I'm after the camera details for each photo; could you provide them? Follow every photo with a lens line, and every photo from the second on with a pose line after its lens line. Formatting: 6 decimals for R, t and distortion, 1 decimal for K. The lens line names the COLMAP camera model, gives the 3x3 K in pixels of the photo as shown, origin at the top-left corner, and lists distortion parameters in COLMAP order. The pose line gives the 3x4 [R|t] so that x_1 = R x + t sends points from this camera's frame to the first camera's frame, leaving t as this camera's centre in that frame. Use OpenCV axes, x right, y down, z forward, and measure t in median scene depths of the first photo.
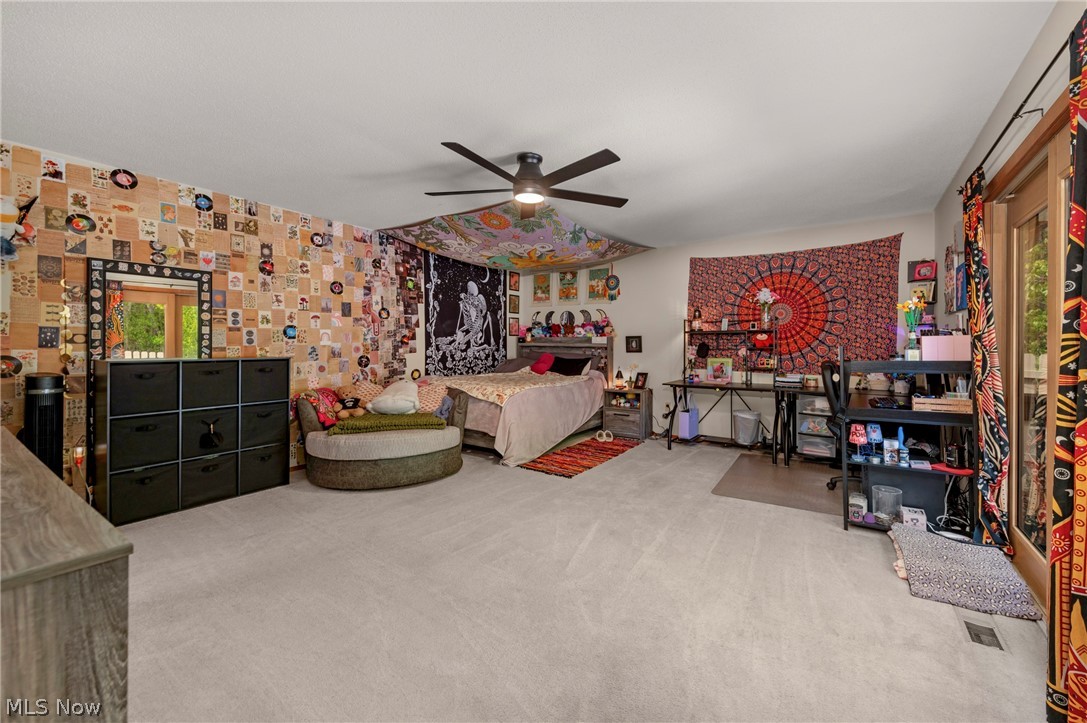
lens RADIAL K [[435.8, 0, 547.5], [0, 435.8, 348.8], [0, 0, 1]] dist [0.008896, -0.000237]
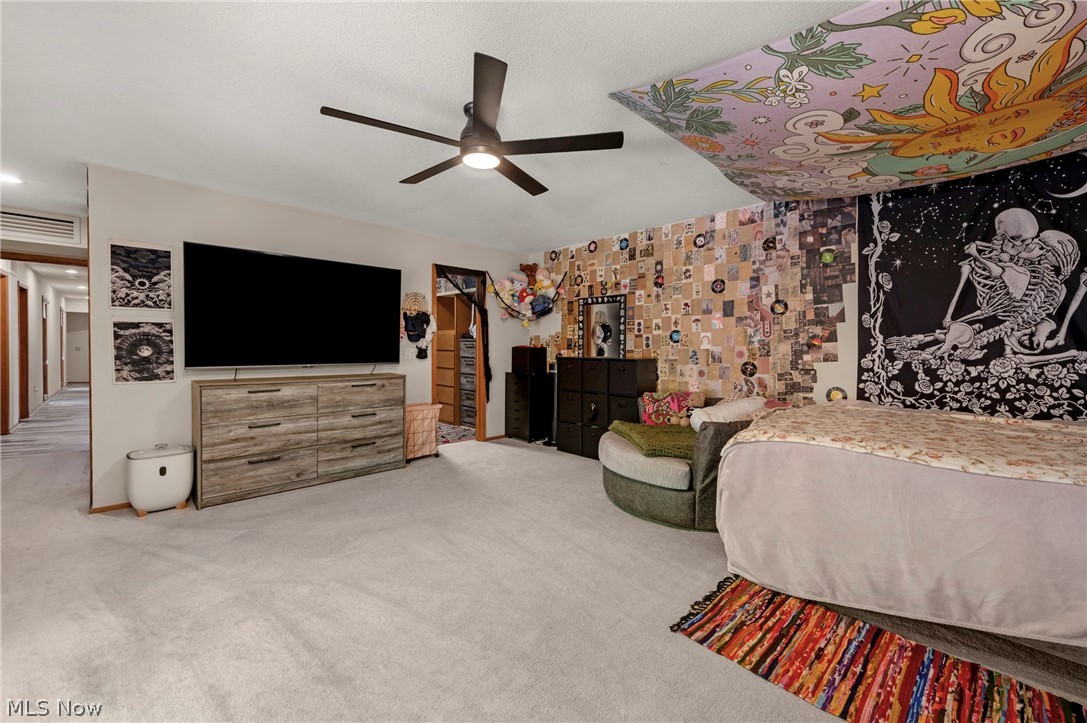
lens RADIAL K [[427.9, 0, 555.0], [0, 427.9, 360.7], [0, 0, 1]] dist [0.009338, -0.000814]
pose [[-0.175634, 0.027749, -0.984064, 0.429236], [-0.016368, 0.999382, 0.031102, -0.005855], [0.984320, 0.021570, -0.175071, 0.764389]]
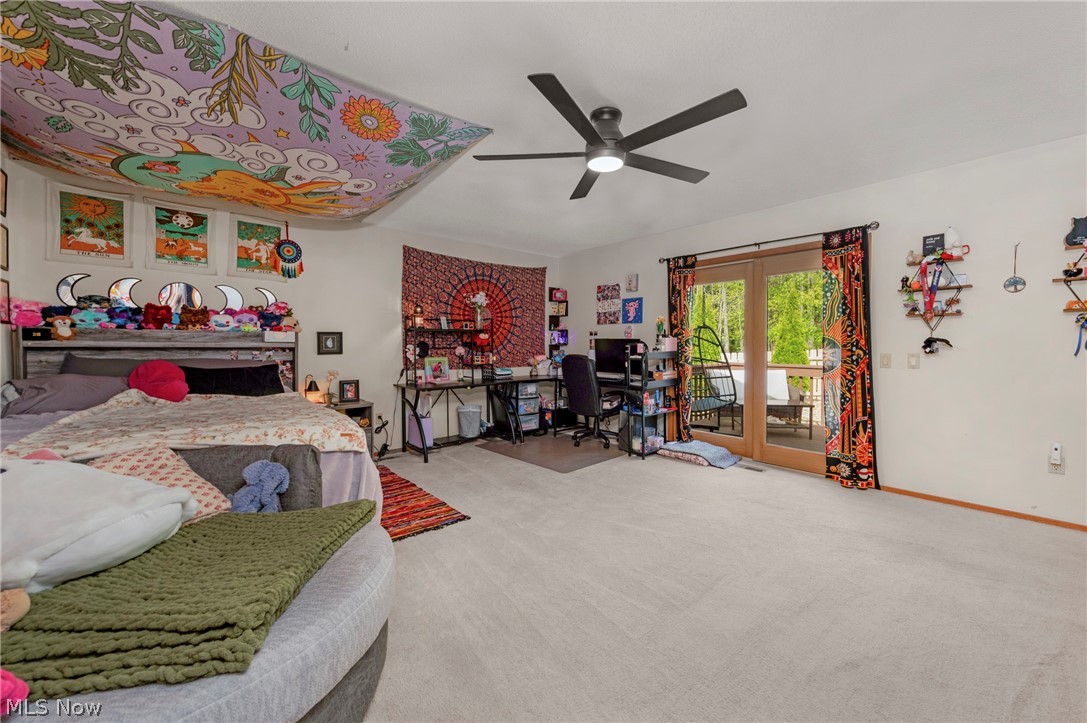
lens RADIAL K [[441.0, 0, 559.5], [0, 441.0, 360.3], [0, 0, 1]] dist [0.011211, -0.000187]
pose [[0.212251, -0.038566, 0.976454, -0.530081], [0.012112, 0.999248, 0.036834, -0.005061], [-0.977140, 0.004008, 0.212559, 0.545455]]
